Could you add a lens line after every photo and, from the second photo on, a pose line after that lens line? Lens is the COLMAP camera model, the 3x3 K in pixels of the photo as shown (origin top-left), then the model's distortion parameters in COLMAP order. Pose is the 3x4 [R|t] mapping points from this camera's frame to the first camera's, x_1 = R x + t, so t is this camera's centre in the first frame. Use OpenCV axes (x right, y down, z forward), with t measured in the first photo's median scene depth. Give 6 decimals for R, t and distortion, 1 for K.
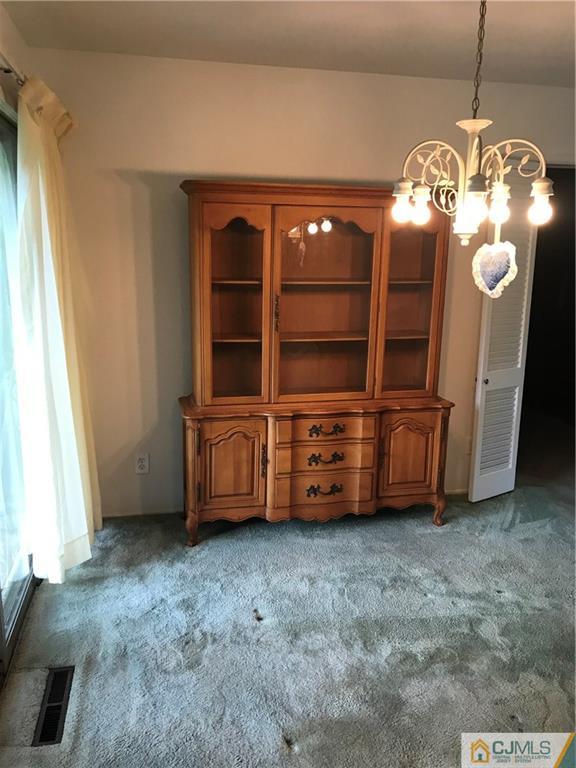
lens RADIAL K [[640.2, 0, 288.6], [0, 640.2, 385.0], [0, 0, 1]] dist [0.051453, -0.040949]
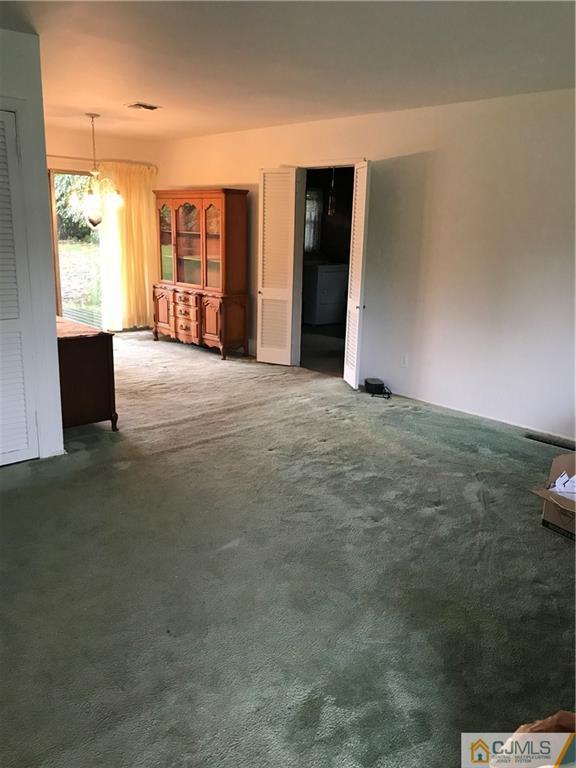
lens RADIAL K [[640.2, 0, 286.1], [0, 640.2, 383.5], [0, 0, 1]] dist [0.051453, -0.040949]
pose [[0.488787, 0.209607, -0.846848, 2.171352], [-0.200786, 0.971677, 0.124614, 0.005555], [0.848983, 0.109126, 0.517029, 0.184465]]
